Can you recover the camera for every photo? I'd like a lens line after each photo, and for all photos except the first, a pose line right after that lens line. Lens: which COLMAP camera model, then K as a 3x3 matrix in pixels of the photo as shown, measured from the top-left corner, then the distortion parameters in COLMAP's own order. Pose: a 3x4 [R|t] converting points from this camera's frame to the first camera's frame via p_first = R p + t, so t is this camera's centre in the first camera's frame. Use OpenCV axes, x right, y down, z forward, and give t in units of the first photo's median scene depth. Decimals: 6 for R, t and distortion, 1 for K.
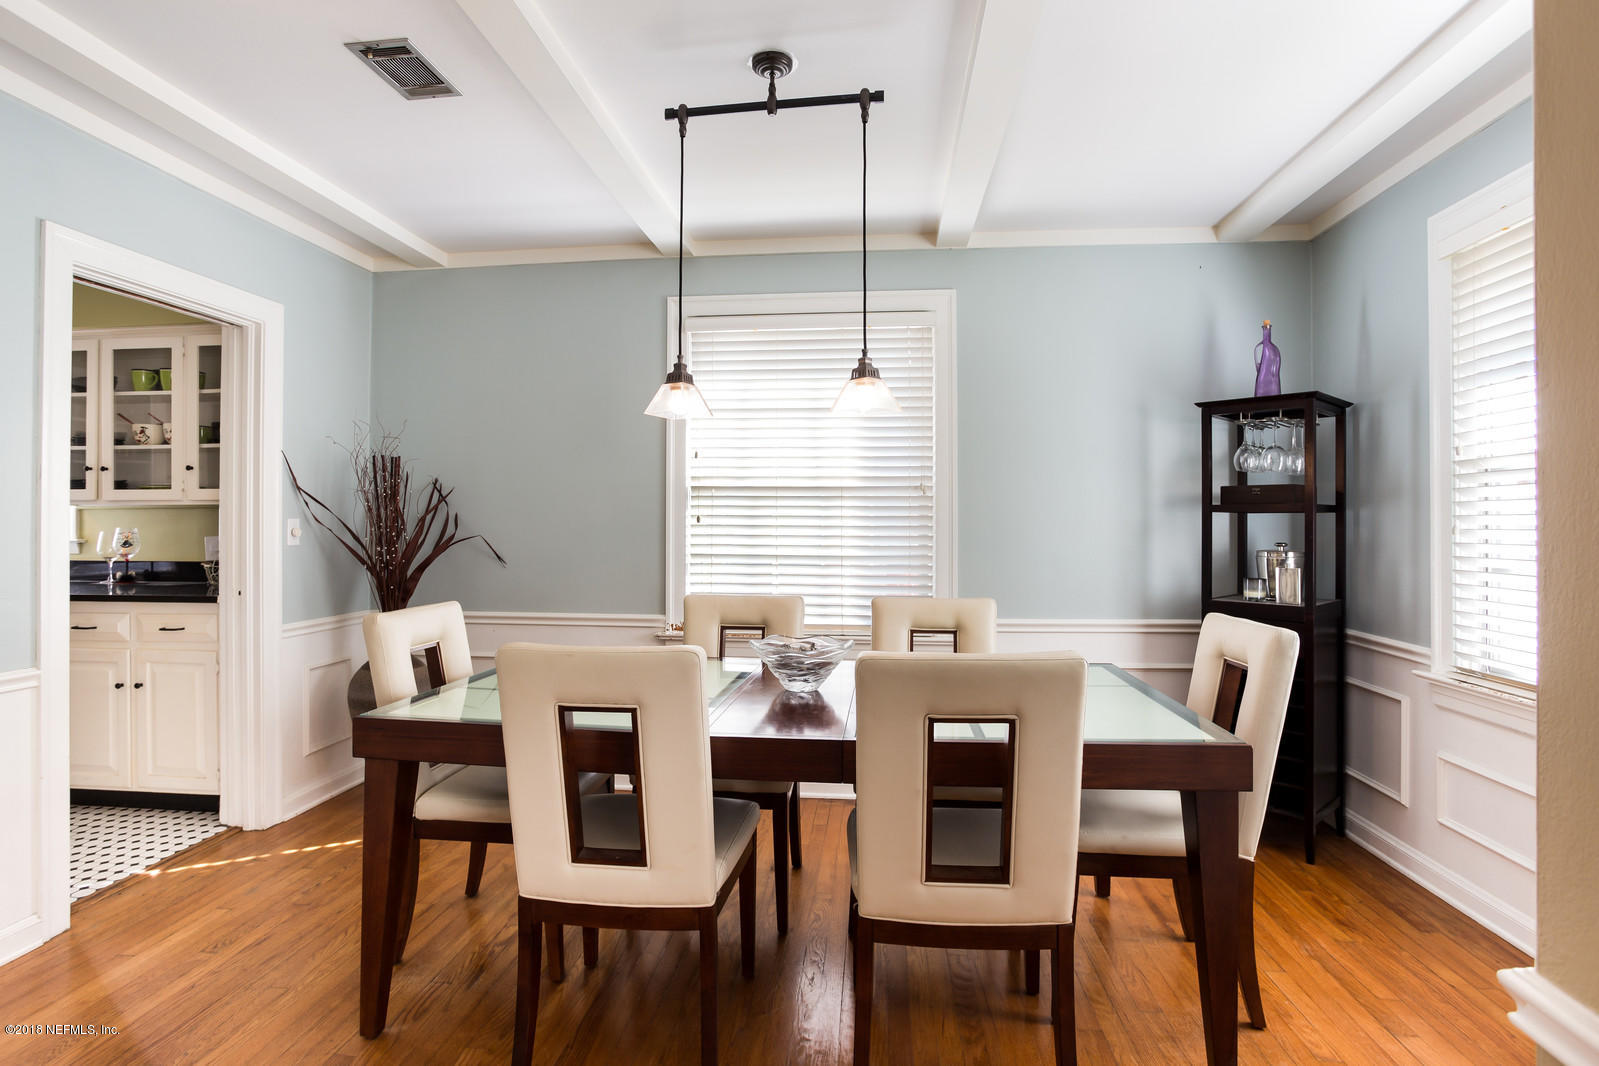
lens RADIAL K [[793.4, 0, 811.5], [0, 793.4, 523.2], [0, 0, 1]] dist [-0.000499, -0.002462]
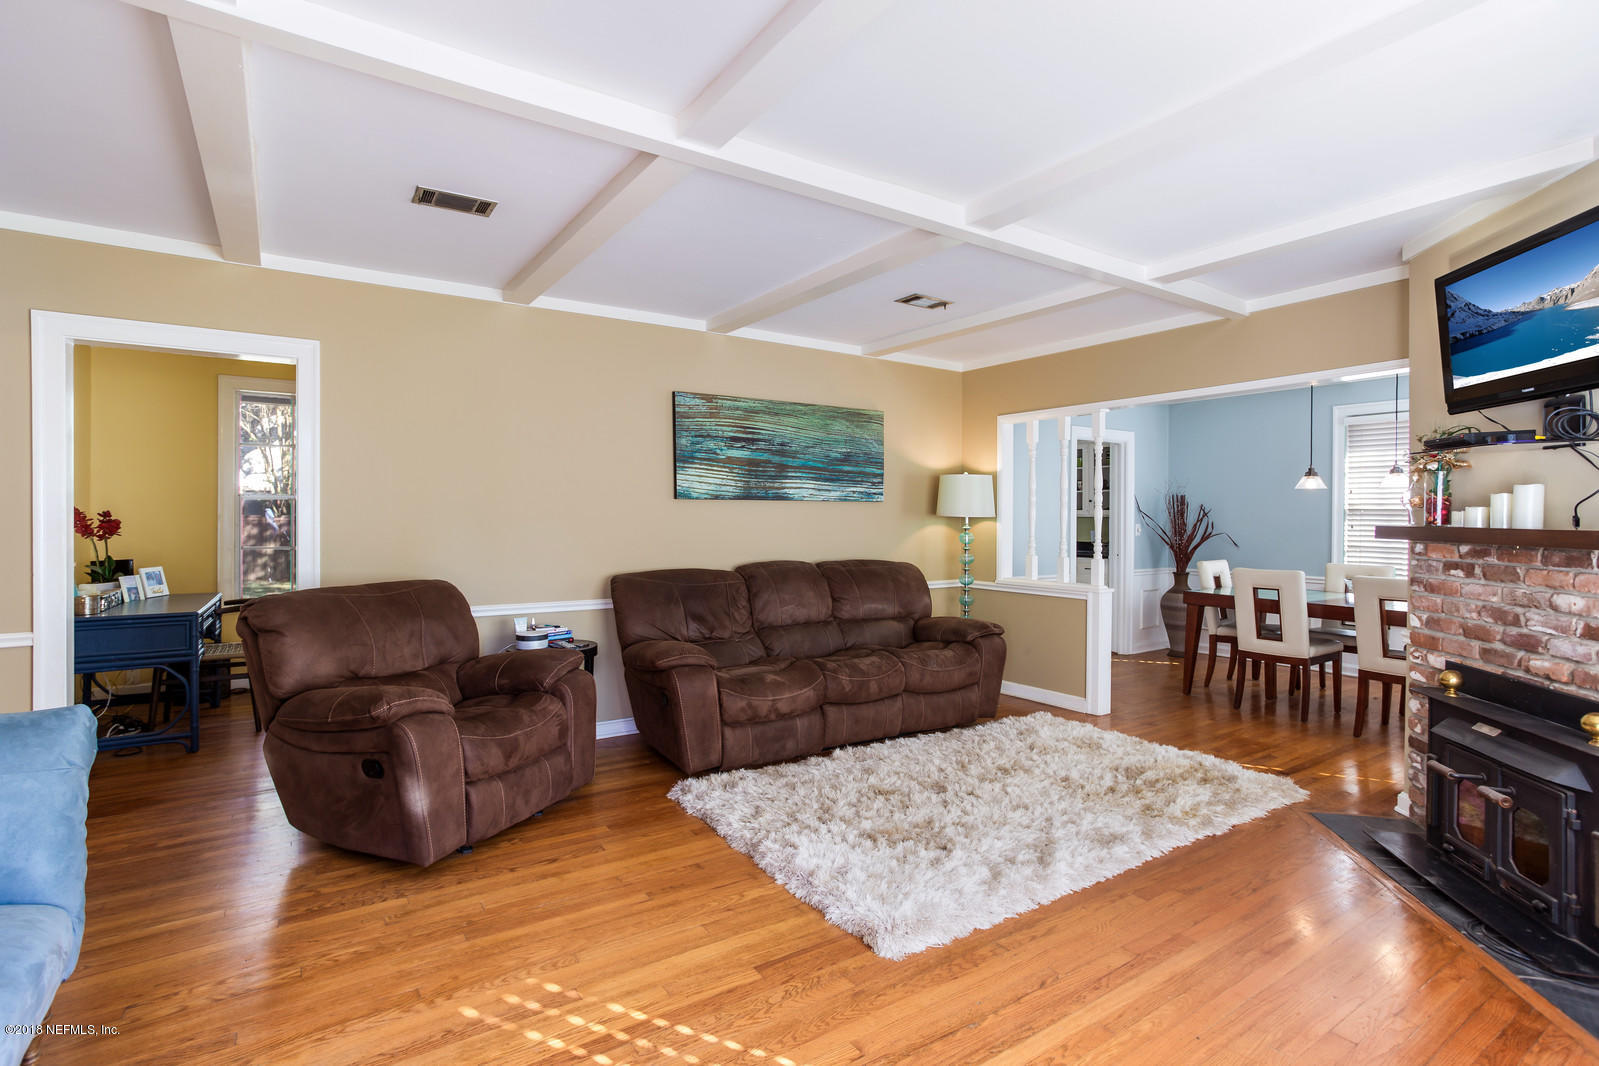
lens RADIAL K [[793.4, 0, 786.8], [0, 793.4, 522.3], [0, 0, 1]] dist [-0.000499, -0.002462]
pose [[0.628287, 0.014684, -0.777843, 0.462484], [-0.006322, 0.999885, 0.013769, -0.033570], [0.777956, -0.003733, 0.628307, -1.160970]]
